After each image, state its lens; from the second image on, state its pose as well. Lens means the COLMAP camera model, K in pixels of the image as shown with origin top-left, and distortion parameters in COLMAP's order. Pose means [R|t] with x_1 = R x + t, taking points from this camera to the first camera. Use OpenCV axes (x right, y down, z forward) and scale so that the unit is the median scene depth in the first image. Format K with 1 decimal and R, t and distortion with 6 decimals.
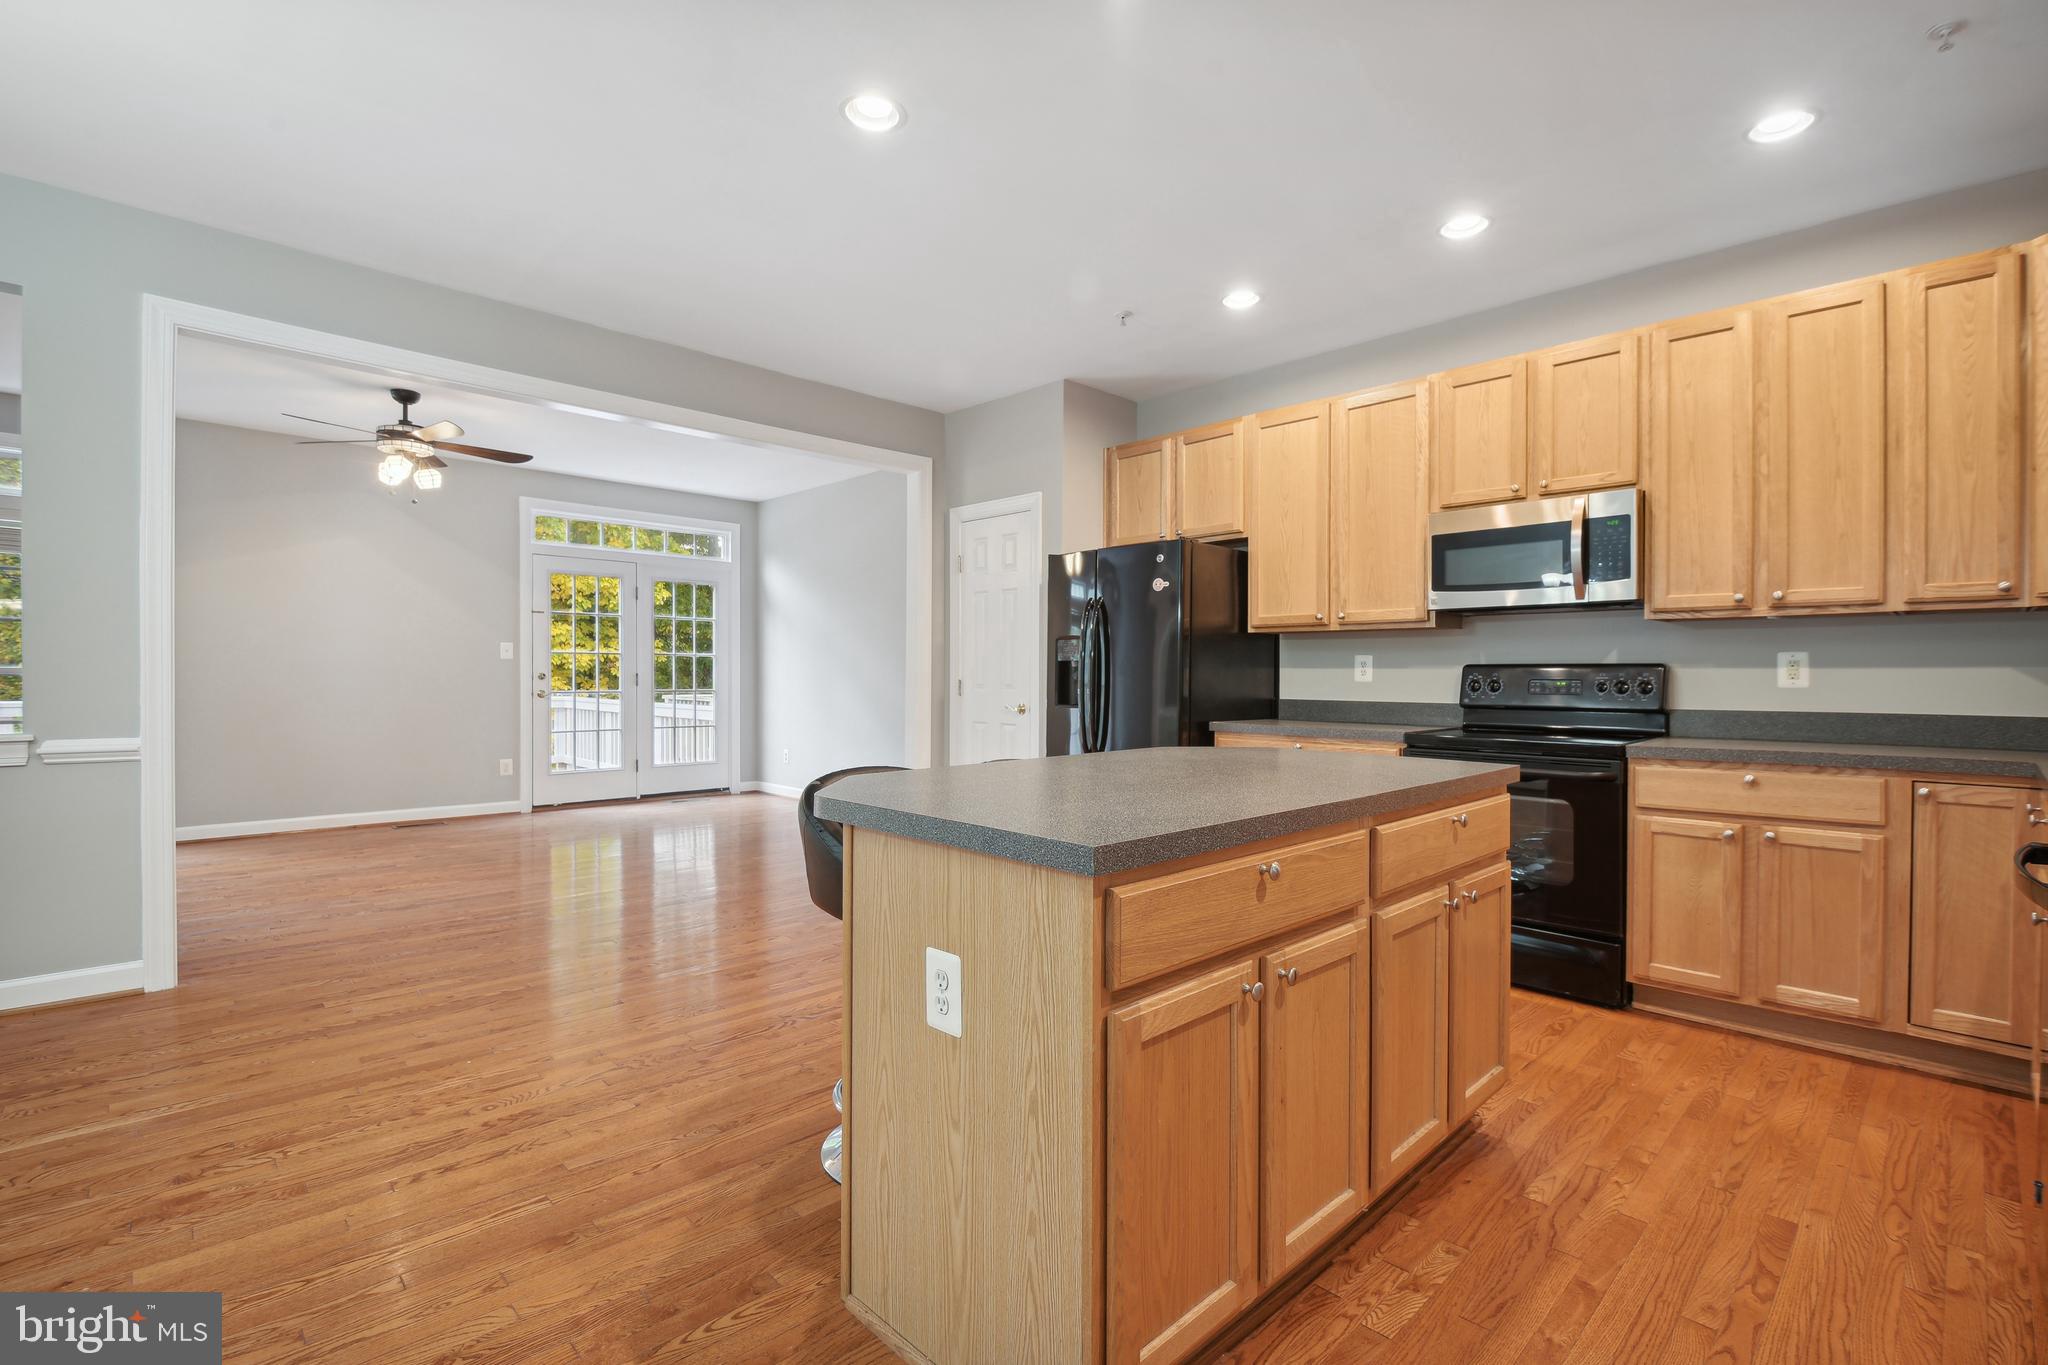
lens RADIAL K [[913.3, 0, 1036.7], [0, 913.3, 675.1], [0, 0, 1]] dist [0.000869, -0.009987]
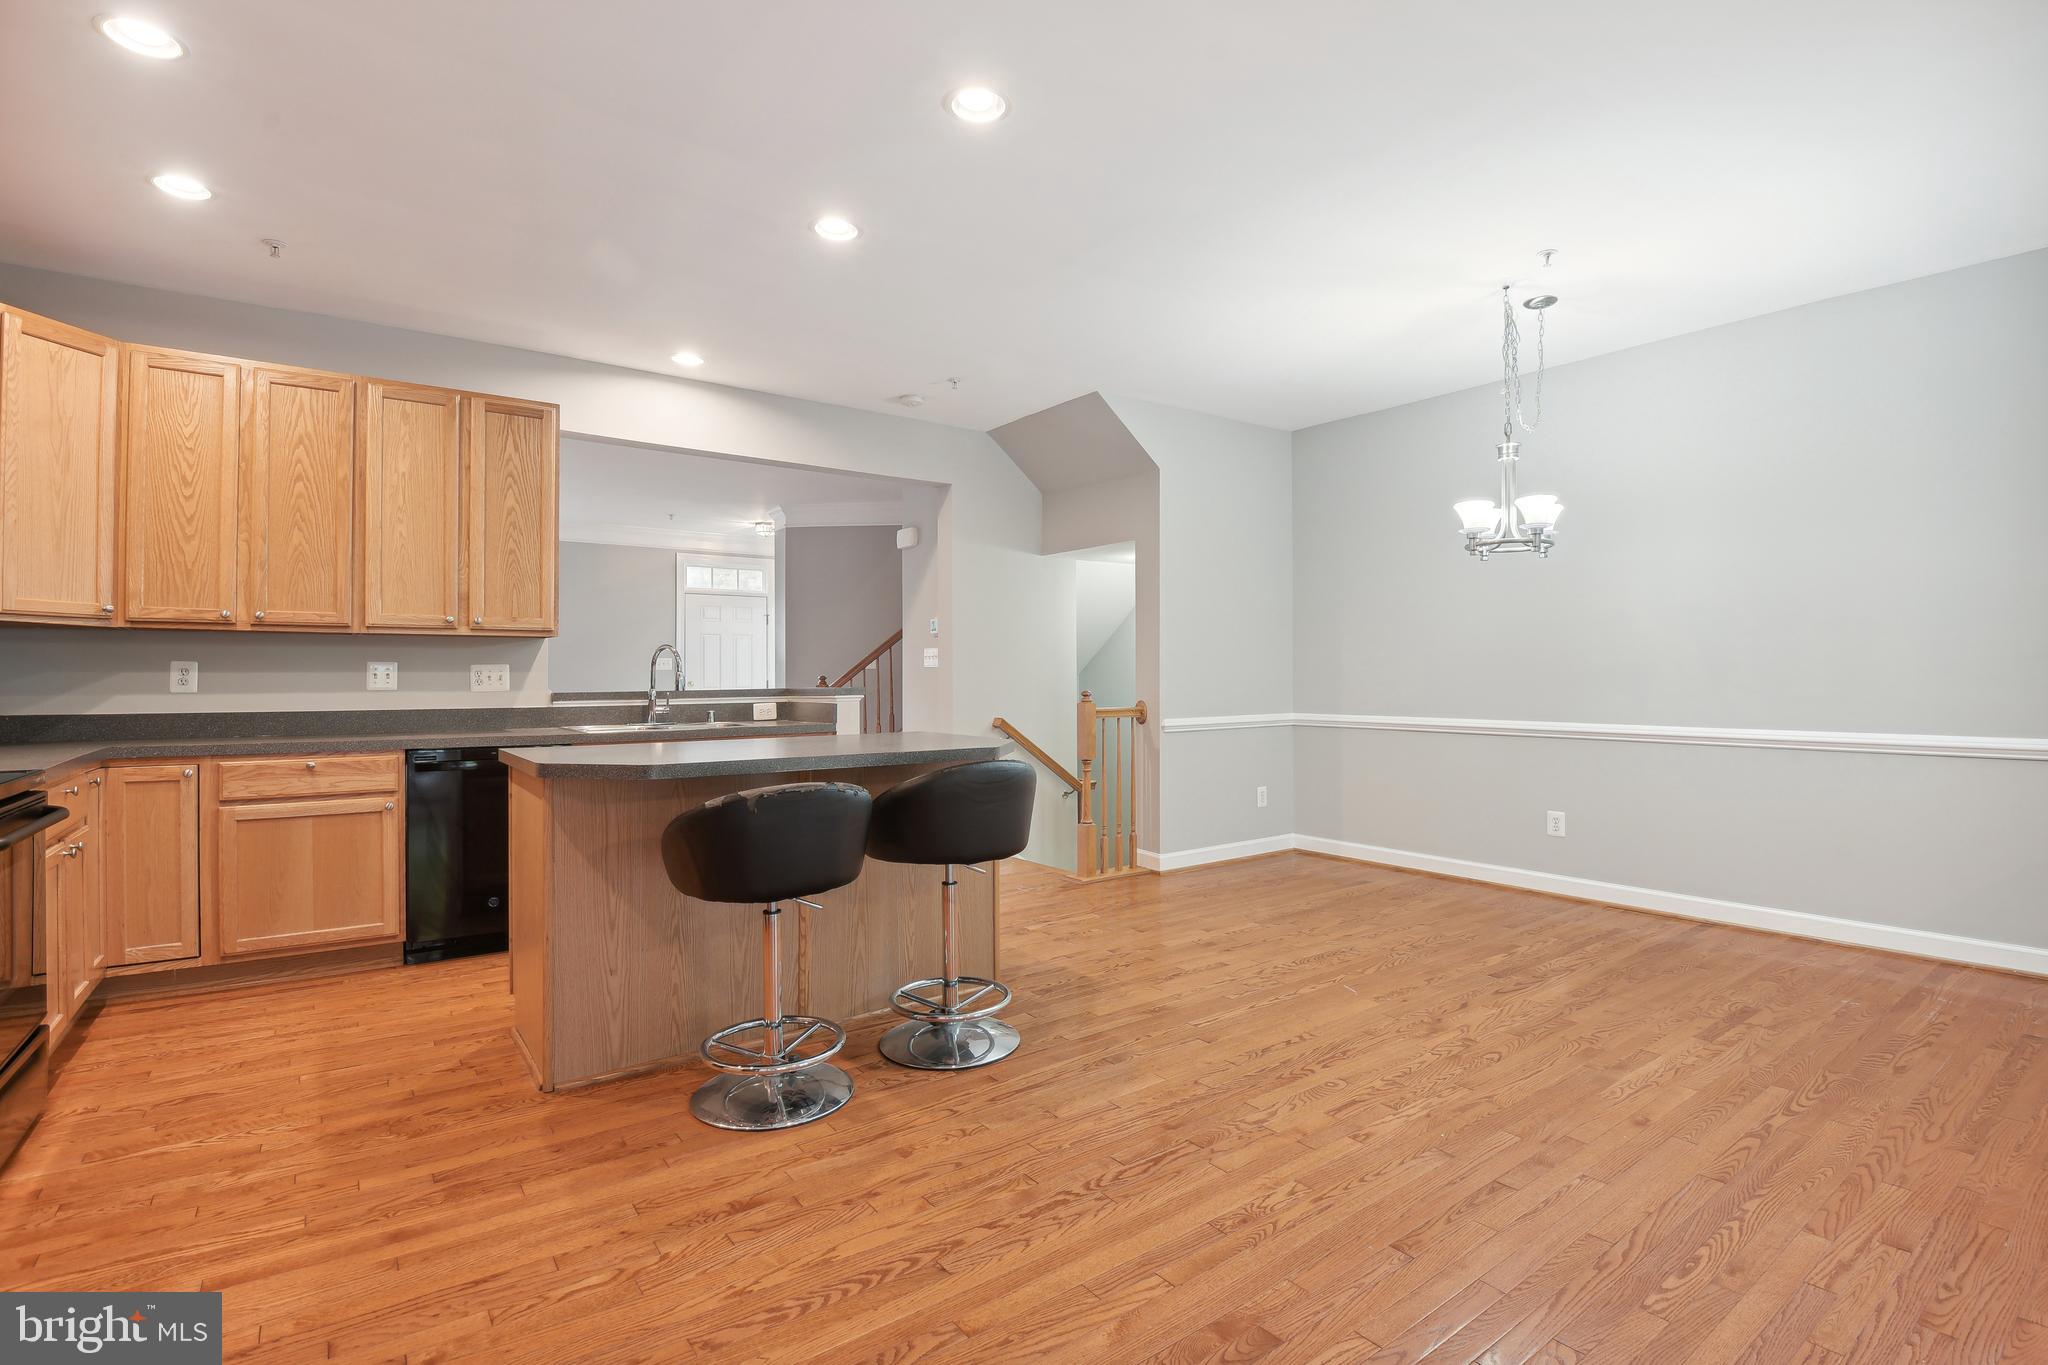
lens RADIAL K [[973.5, 0, 1029.0], [0, 973.5, 671.6], [0, 0, 1]] dist [-0.025979, -0.000322]
pose [[-0.988983, 0.000048, 0.148027, -0.297584], [-0.000308, 0.999997, -0.002380, -0.006670], [-0.148027, -0.002399, -0.988980, 1.560977]]
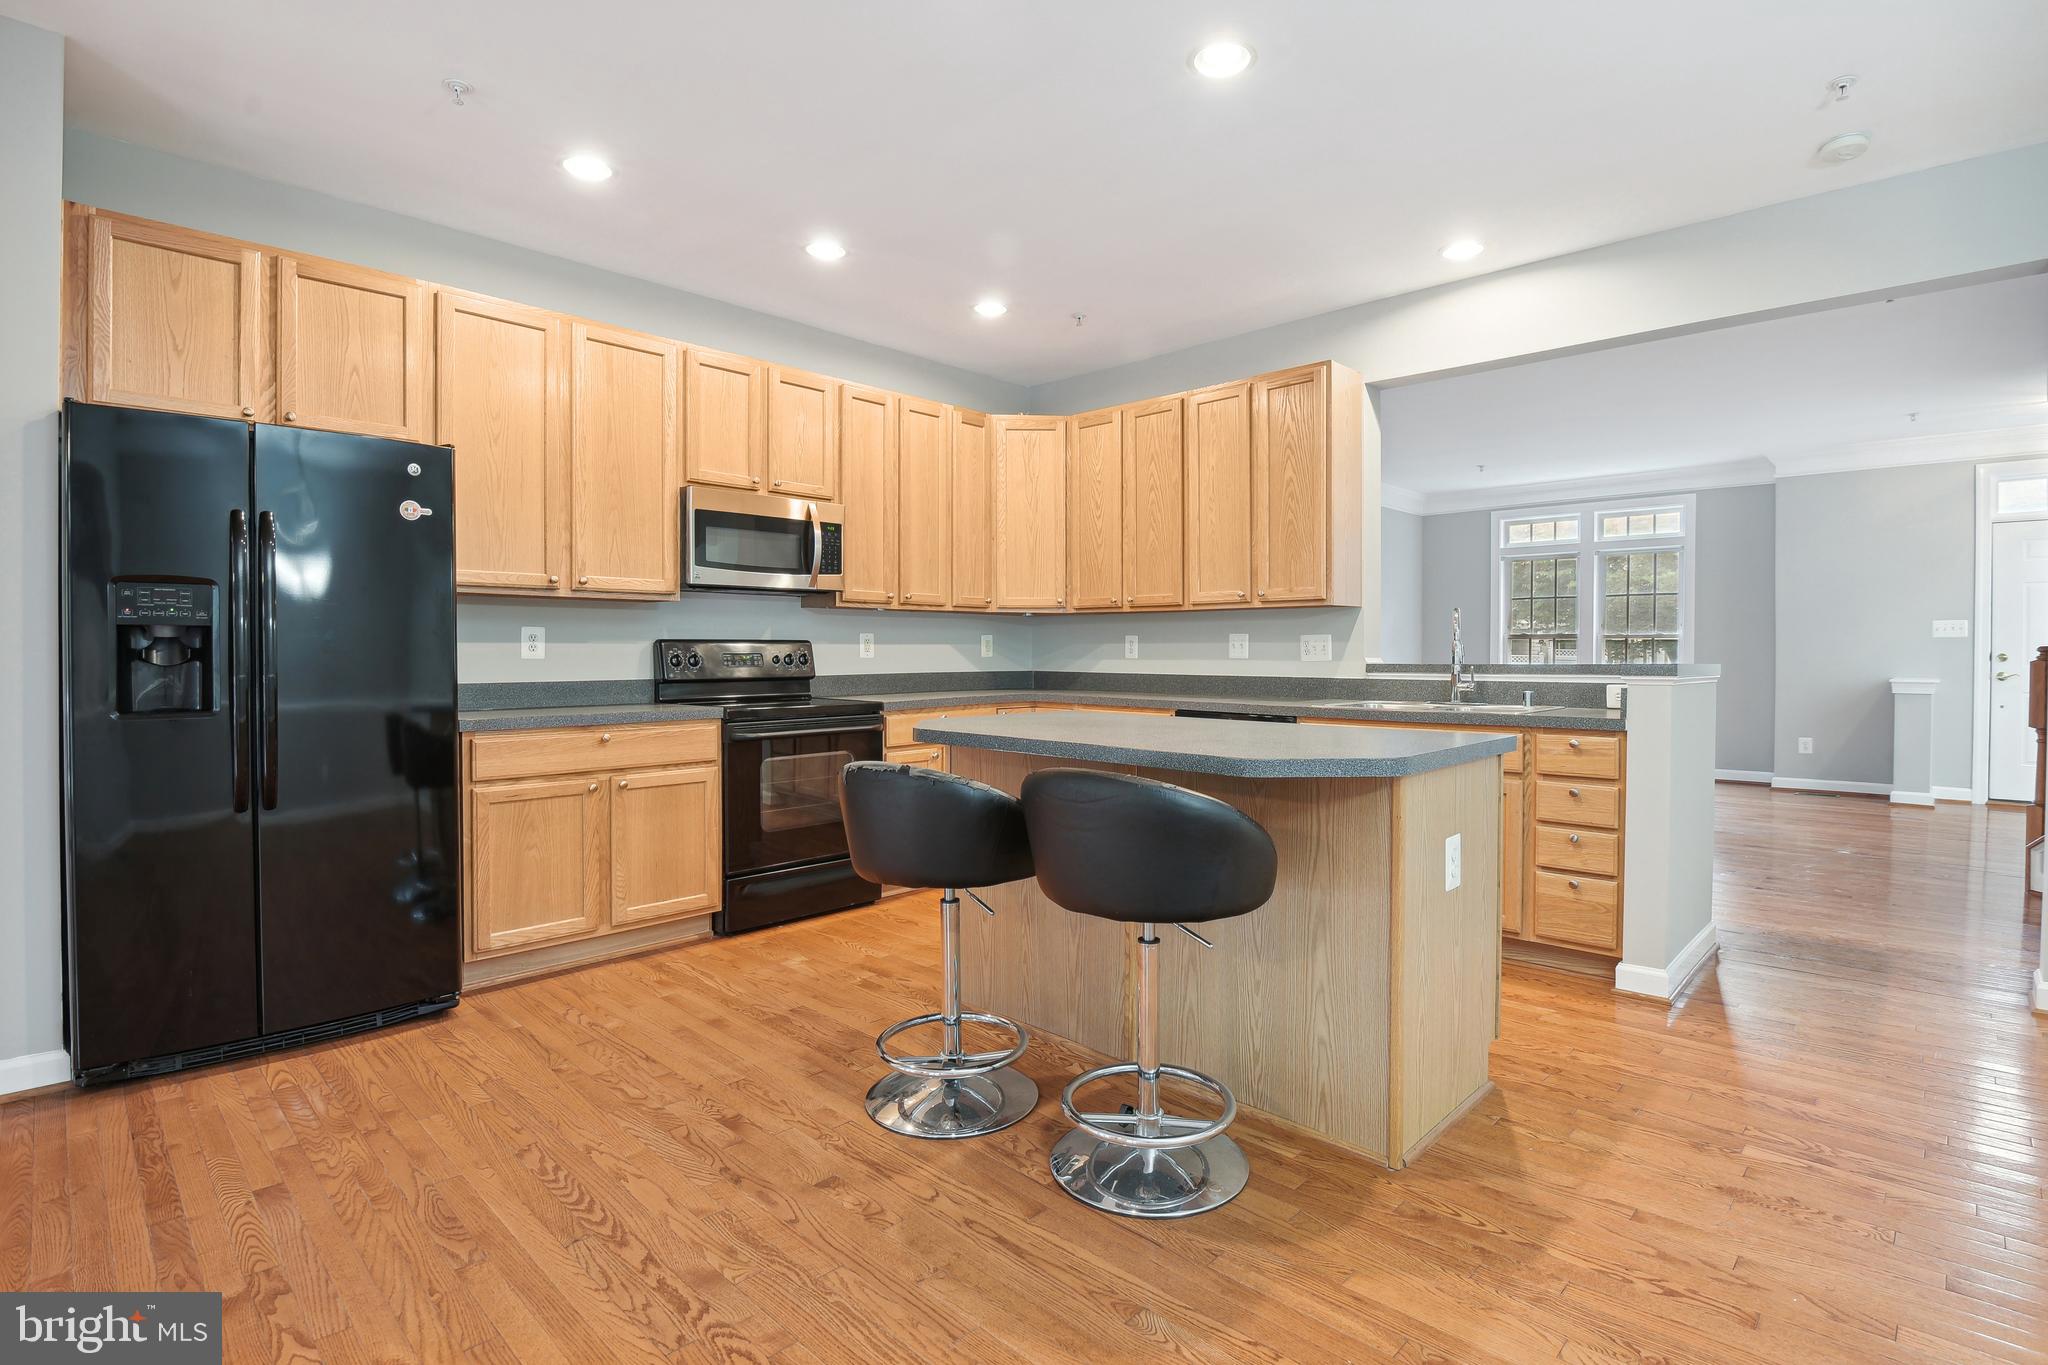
lens RADIAL K [[983.7, 0, 1046.8], [0, 983.7, 646.1], [0, 0, 1]] dist [-0.028082, -0.000388]
pose [[-0.029289, 0.001455, 0.999570, -0.737025], [0.001759, 0.999997, -0.001404, -0.002110], [-0.999569, 0.001717, -0.029291, 0.746933]]
